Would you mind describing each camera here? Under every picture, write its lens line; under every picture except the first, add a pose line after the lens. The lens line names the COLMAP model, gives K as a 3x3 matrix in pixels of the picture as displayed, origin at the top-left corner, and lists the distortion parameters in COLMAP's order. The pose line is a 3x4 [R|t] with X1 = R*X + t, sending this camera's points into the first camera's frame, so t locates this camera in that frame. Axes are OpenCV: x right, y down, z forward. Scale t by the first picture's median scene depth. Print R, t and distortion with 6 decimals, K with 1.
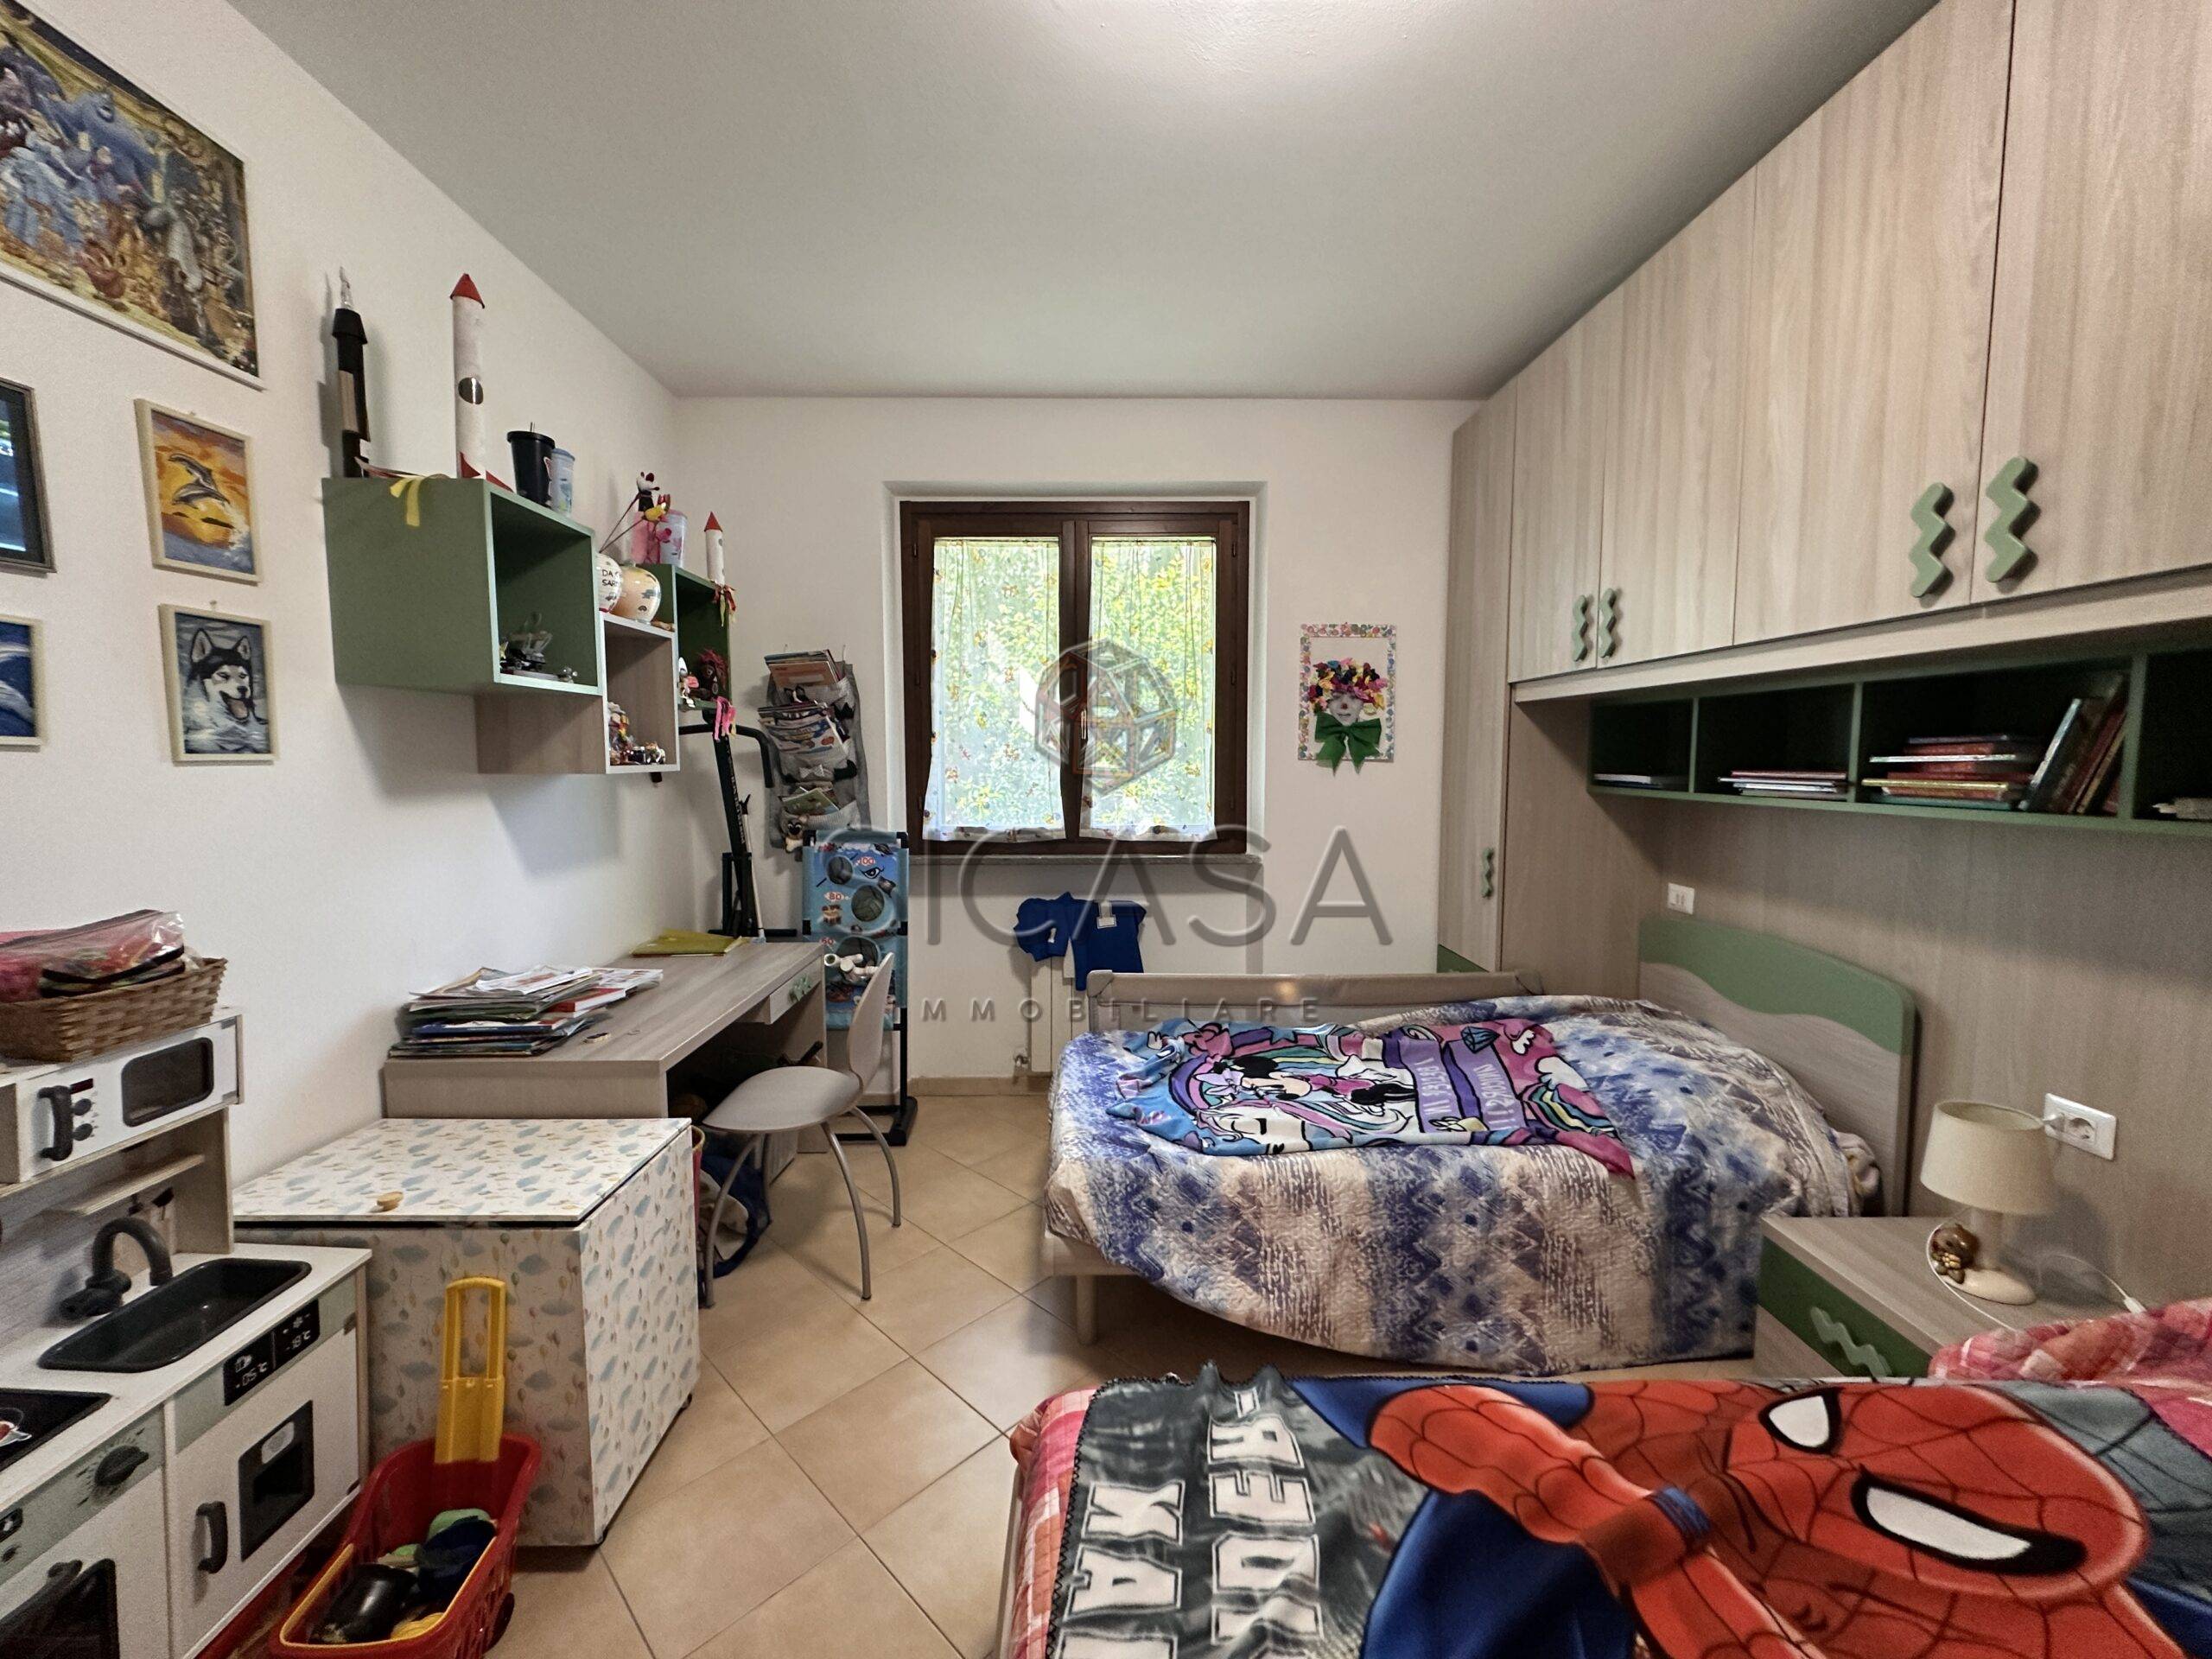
lens RADIAL K [[882.7, 0, 1099.2], [0, 882.7, 830.6], [0, 0, 1]] dist [-0.001304, 0.000425]
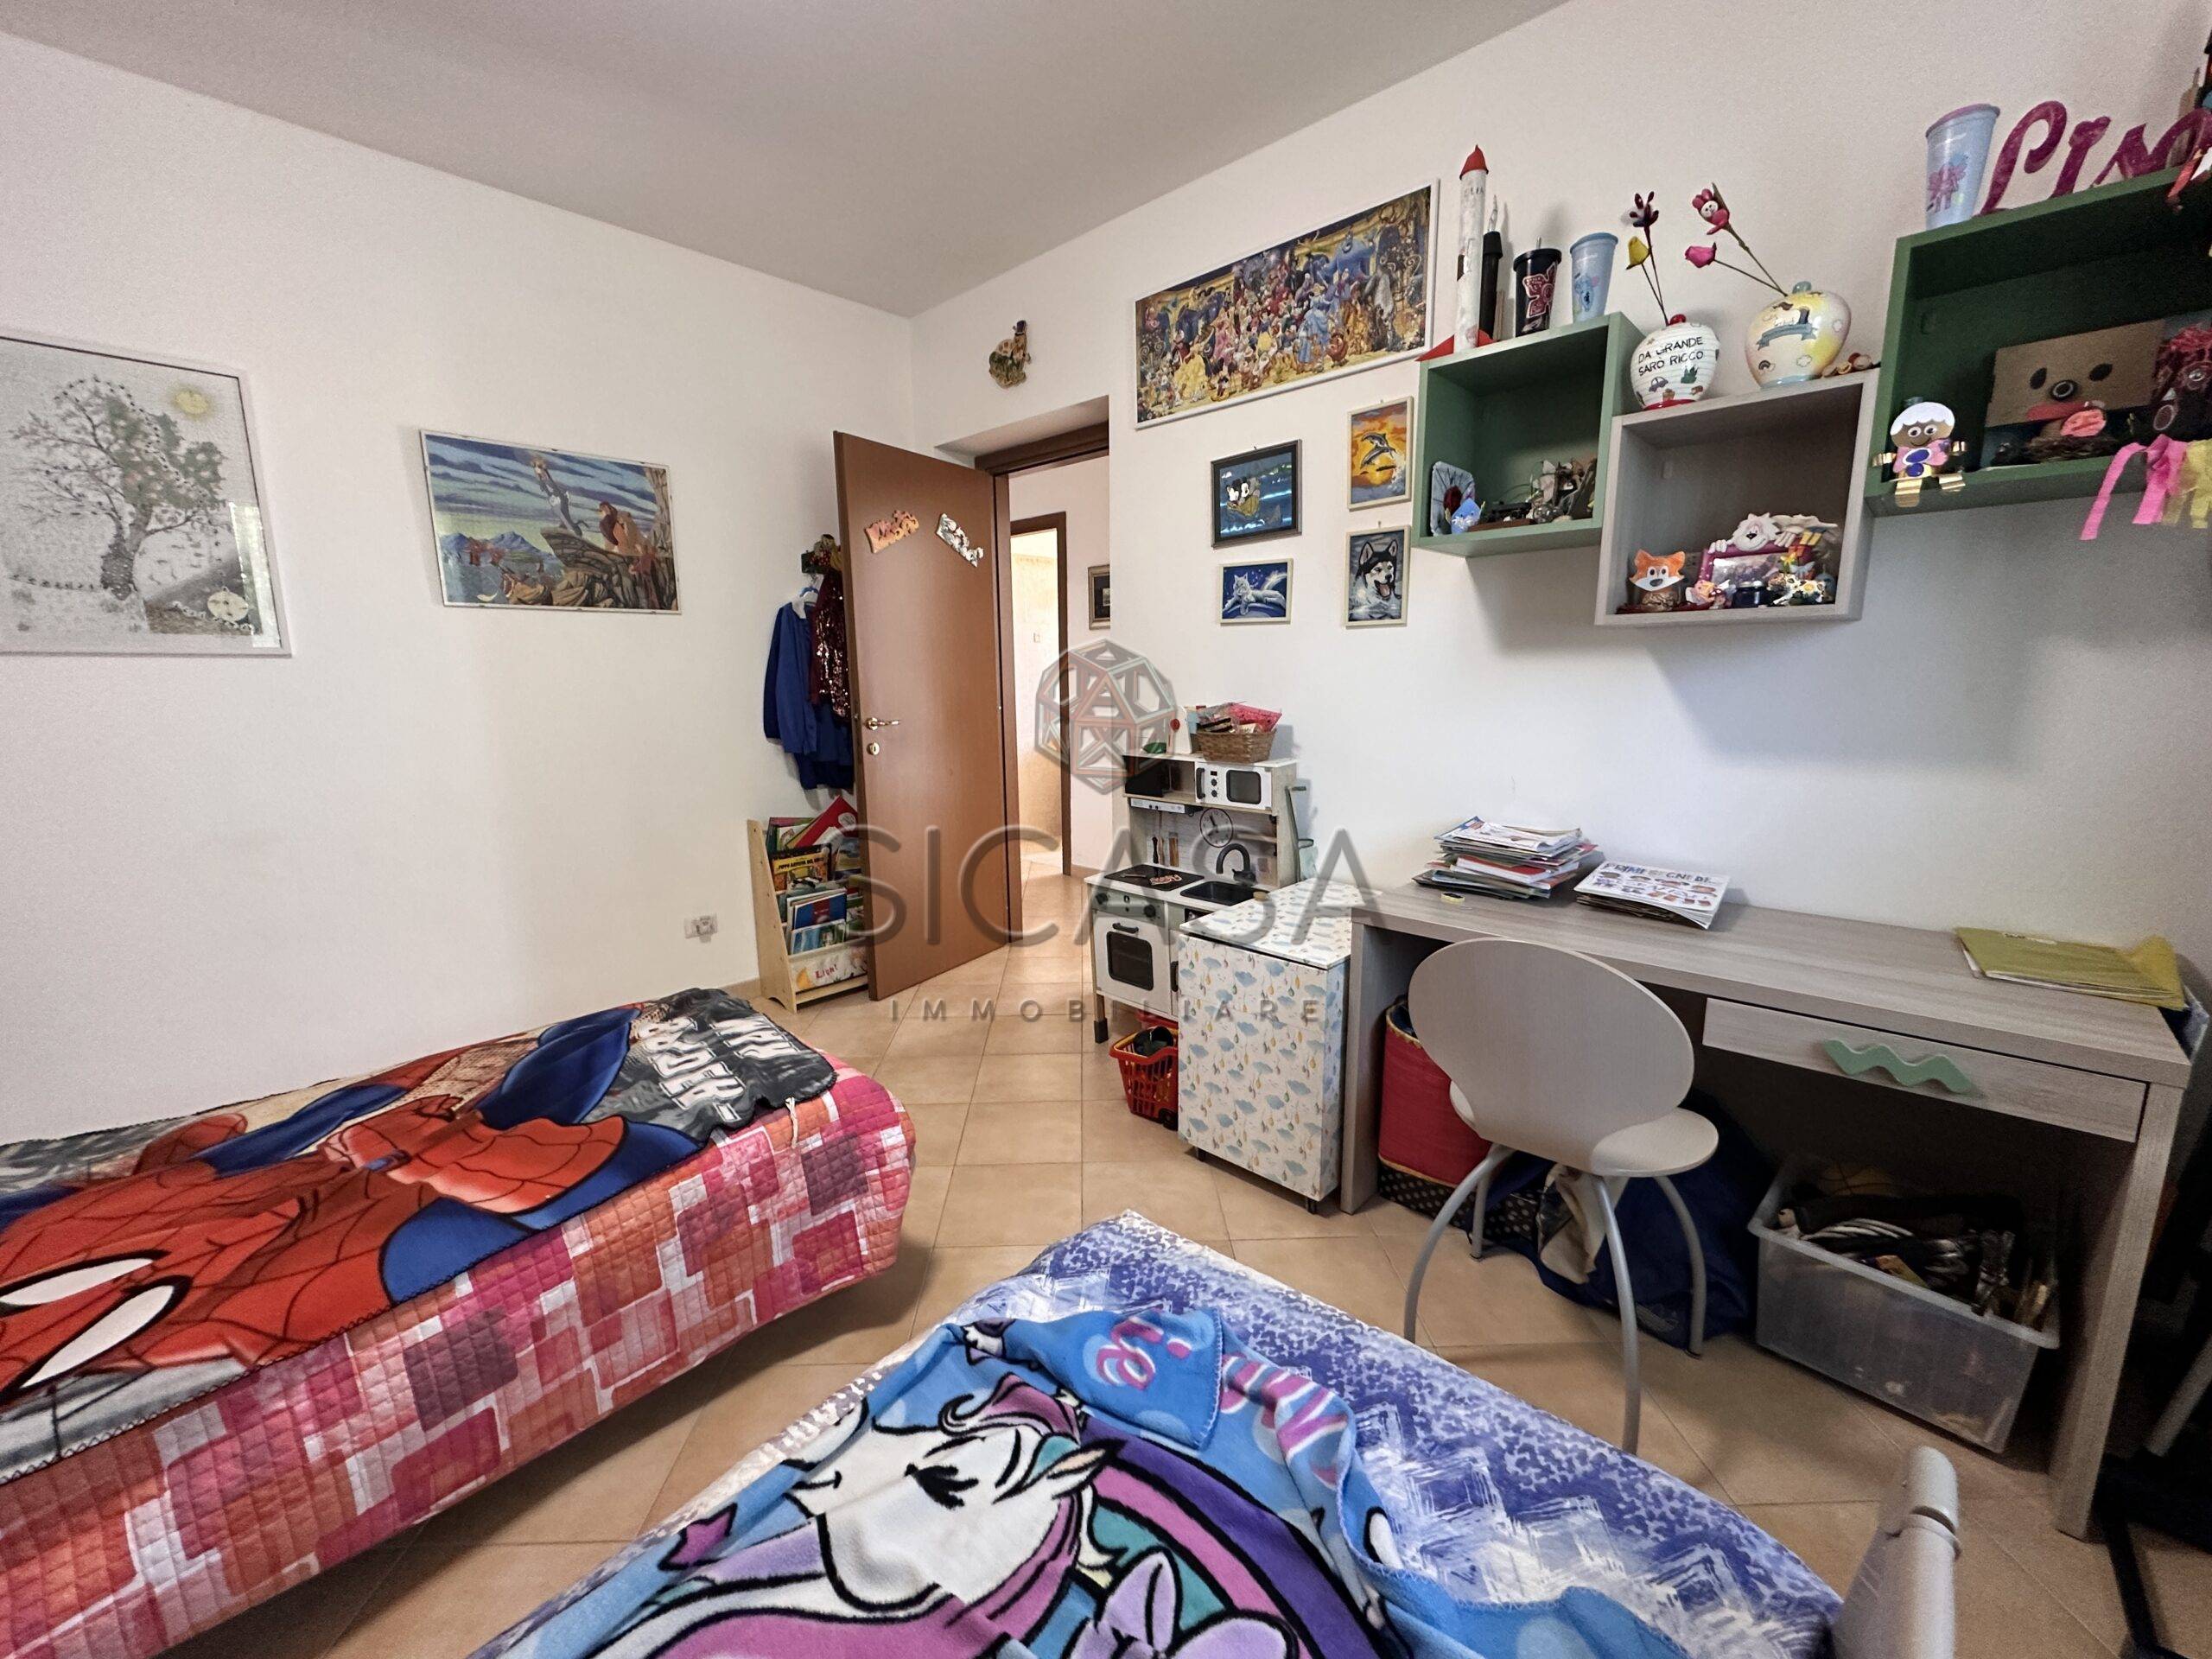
lens RADIAL K [[884.2, 0, 1101.2], [0, 884.2, 829.2], [0, 0, 1]] dist [-0.001984, -0.000070]
pose [[-0.701535, 0.137543, -0.699236, 0.401272], [-0.044695, 0.970774, 0.235799, -0.058124], [0.711232, 0.196674, -0.674884, 1.384479]]
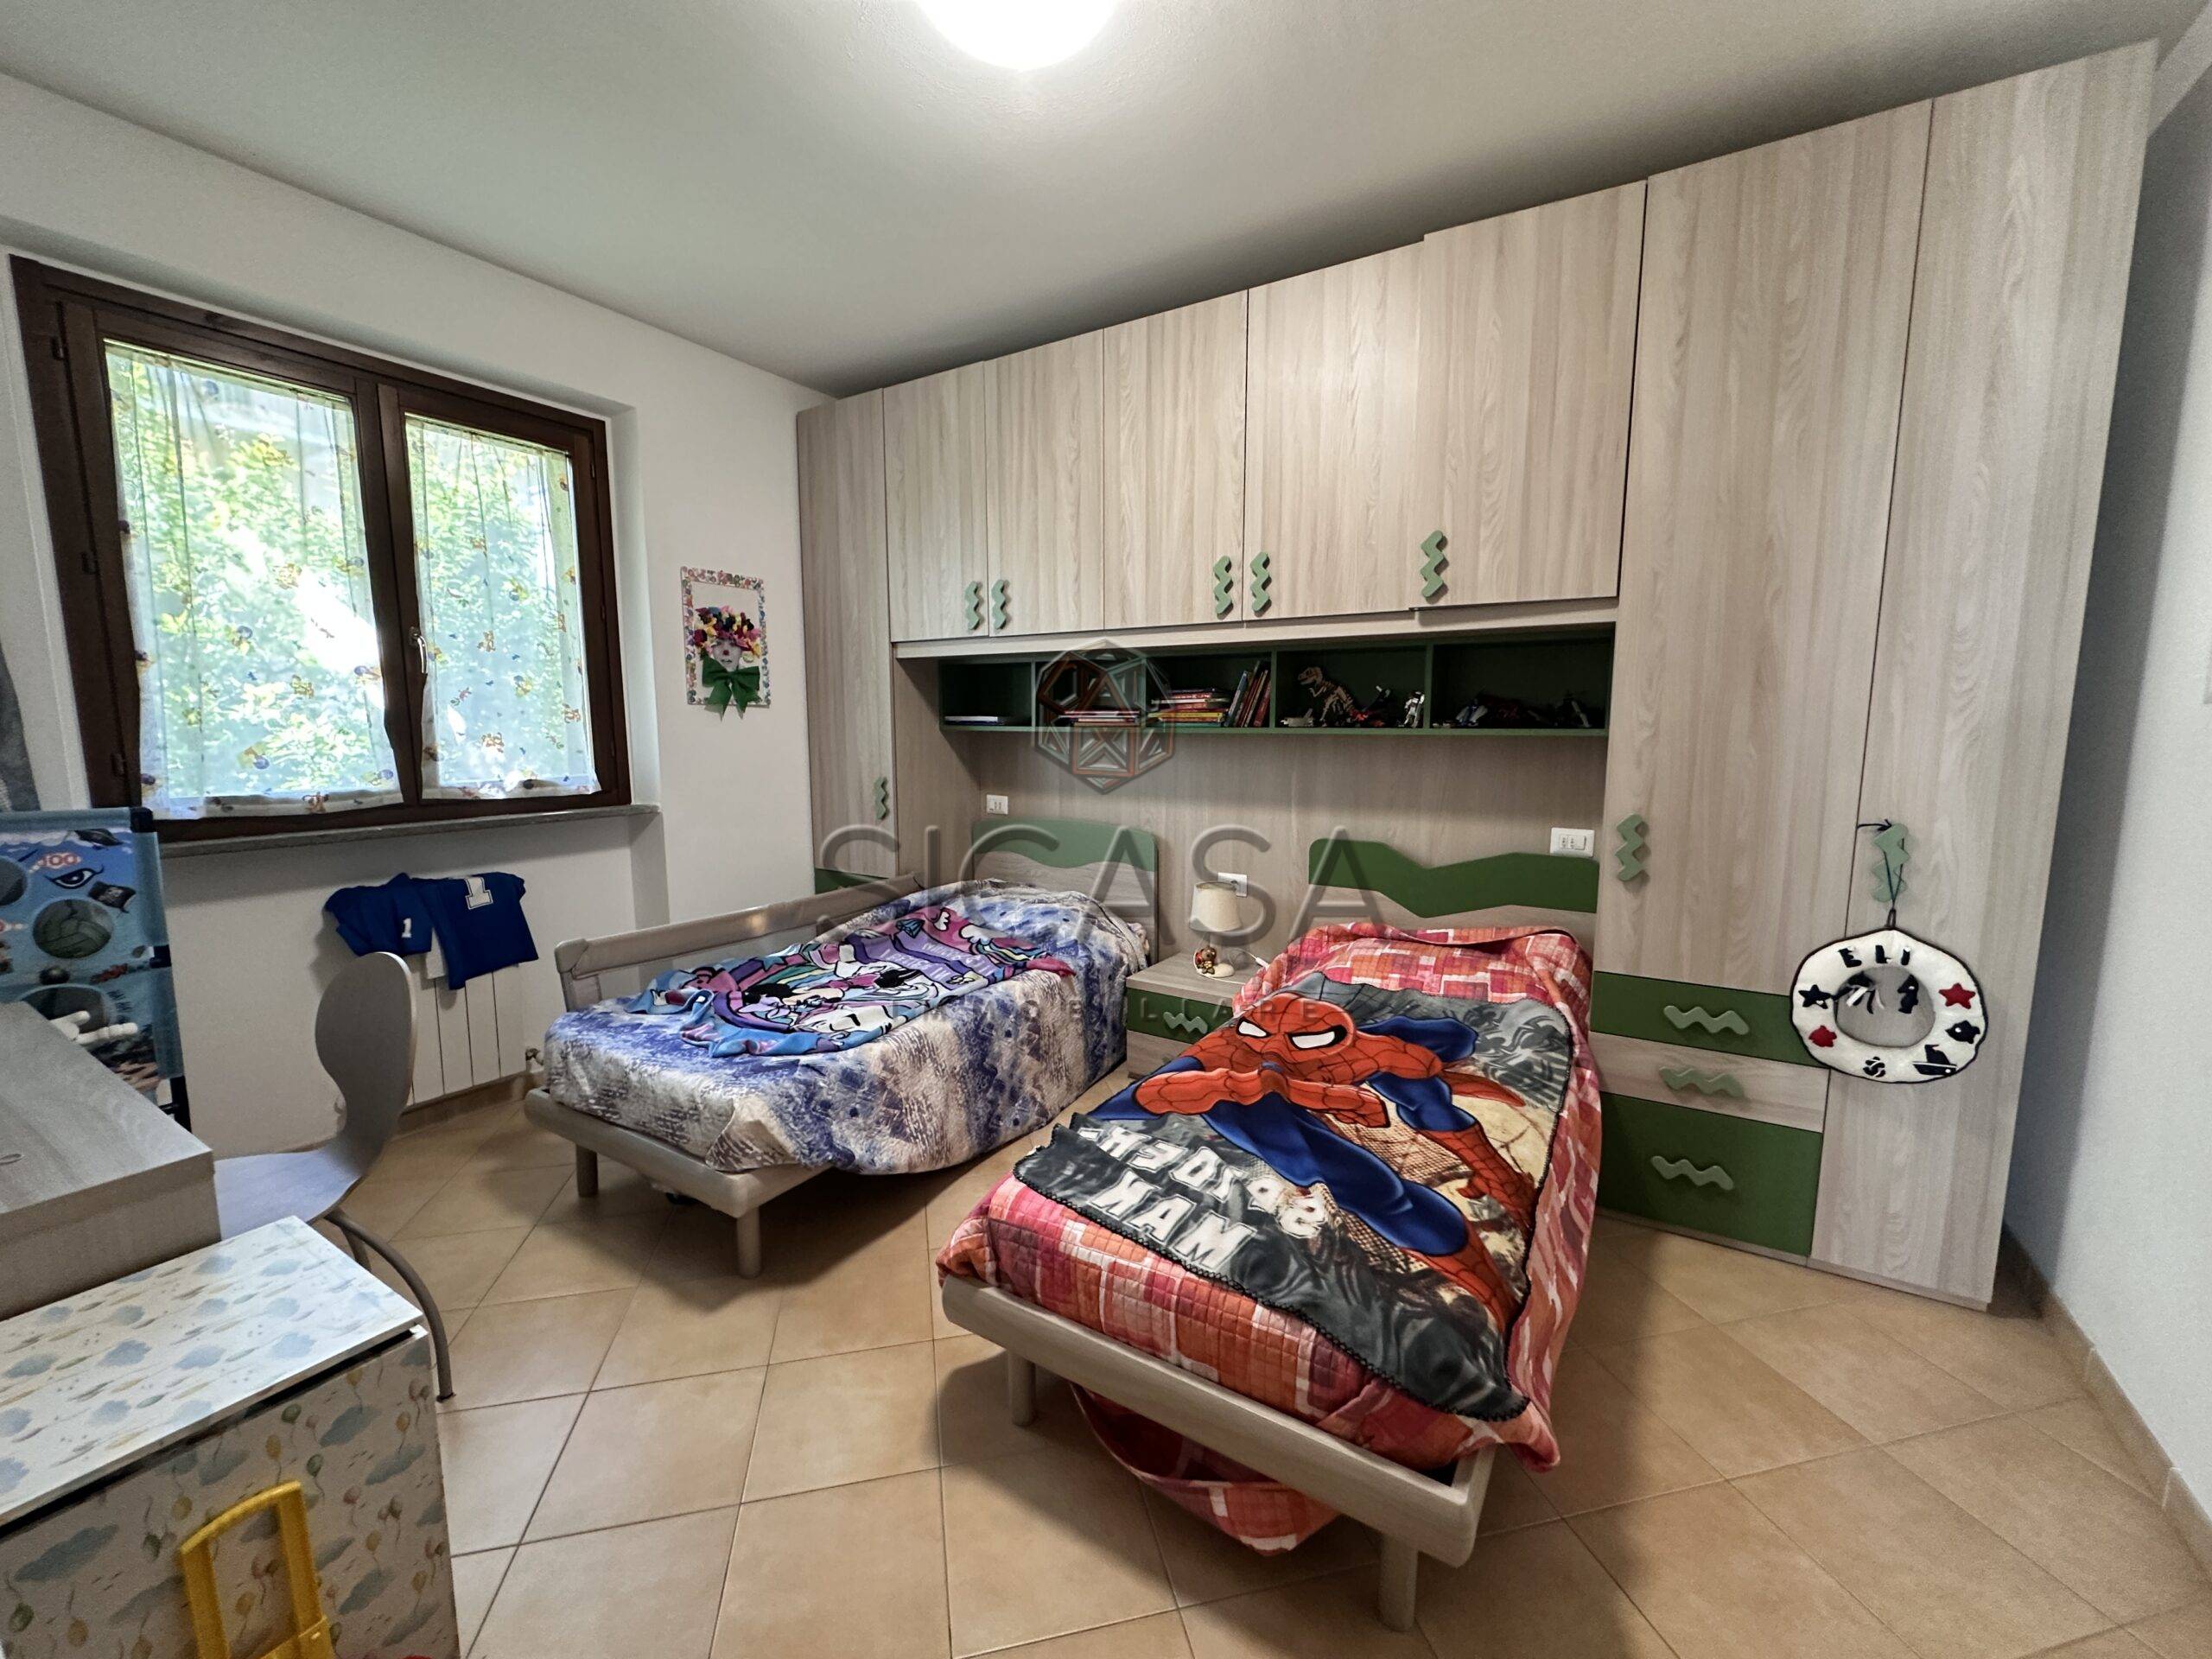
lens RADIAL K [[882.7, 0, 1099.2], [0, 882.7, 830.6], [0, 0, 1]] dist [-0.001304, 0.000425]
pose [[0.545421, -0.103627, 0.831732, -0.611978], [0.069446, 0.994503, 0.078367, 0.026485], [-0.835280, 0.015018, 0.549619, 0.116205]]
